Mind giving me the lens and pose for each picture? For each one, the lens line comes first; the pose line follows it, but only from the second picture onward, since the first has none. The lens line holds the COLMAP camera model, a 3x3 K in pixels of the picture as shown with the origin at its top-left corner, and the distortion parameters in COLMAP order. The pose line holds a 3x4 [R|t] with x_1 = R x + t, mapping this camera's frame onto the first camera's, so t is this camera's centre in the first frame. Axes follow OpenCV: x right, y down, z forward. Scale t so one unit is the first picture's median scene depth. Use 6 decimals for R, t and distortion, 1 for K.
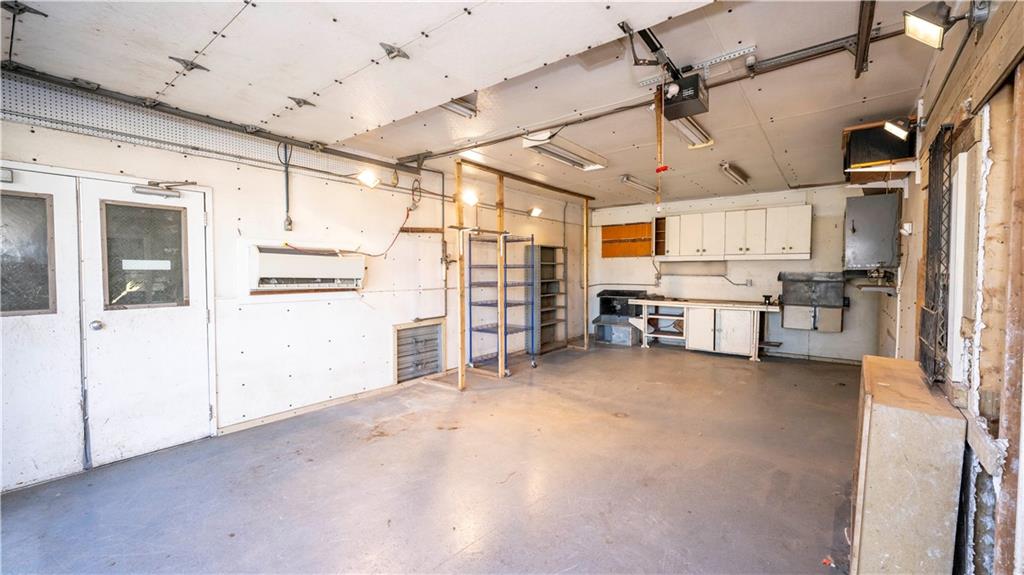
lens RADIAL K [[411.2, 0, 506.2], [0, 411.2, 287.6], [0, 0, 1]] dist [-0.006174, 0.000101]
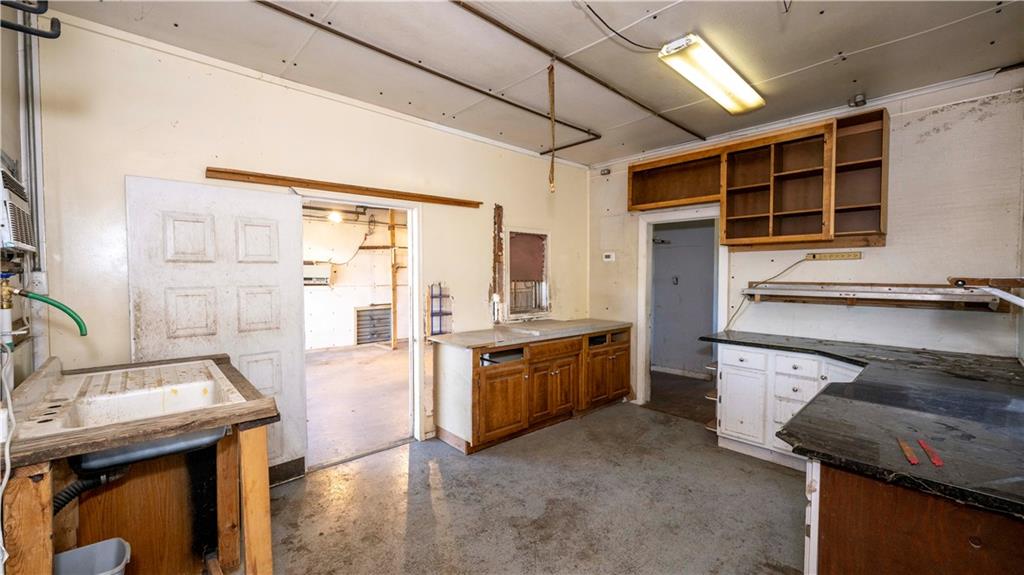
lens RADIAL K [[411.2, 0, 513.8], [0, 411.2, 285.0], [0, 0, 1]] dist [-0.006174, 0.000101]
pose [[0.991431, 0.002514, -0.130610, 0.550949], [-0.004630, 0.999863, -0.015900, 0.026695], [0.130552, 0.016368, 0.991306, -0.505033]]
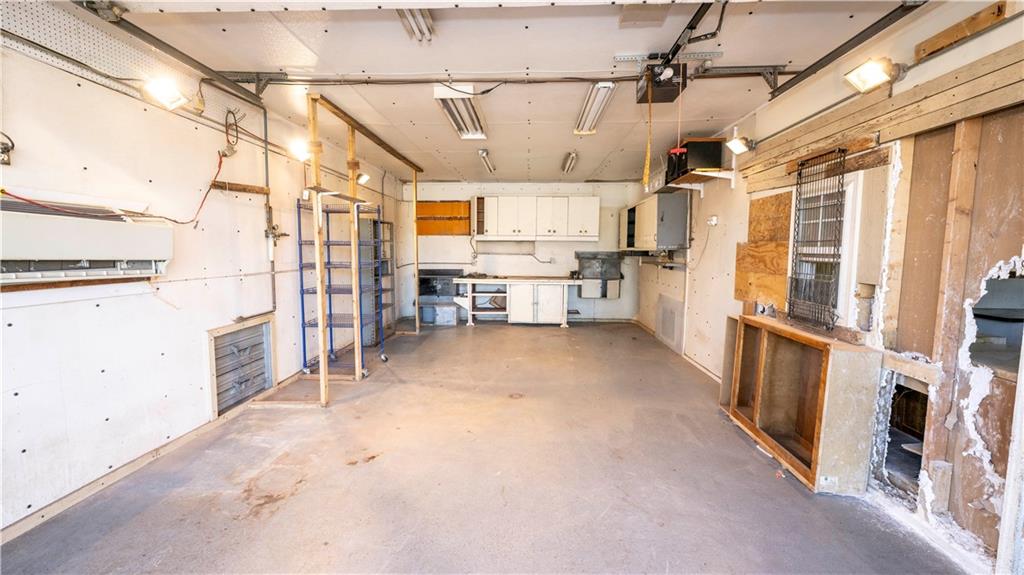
lens RADIAL K [[411.2, 0, 507.8], [0, 411.2, 286.0], [0, 0, 1]] dist [-0.006174, 0.000101]
pose [[0.808155, -0.045582, 0.587203, -0.271072], [0.017007, 0.998391, 0.054094, -0.007163], [-0.588724, -0.033729, 0.807630, 0.195800]]
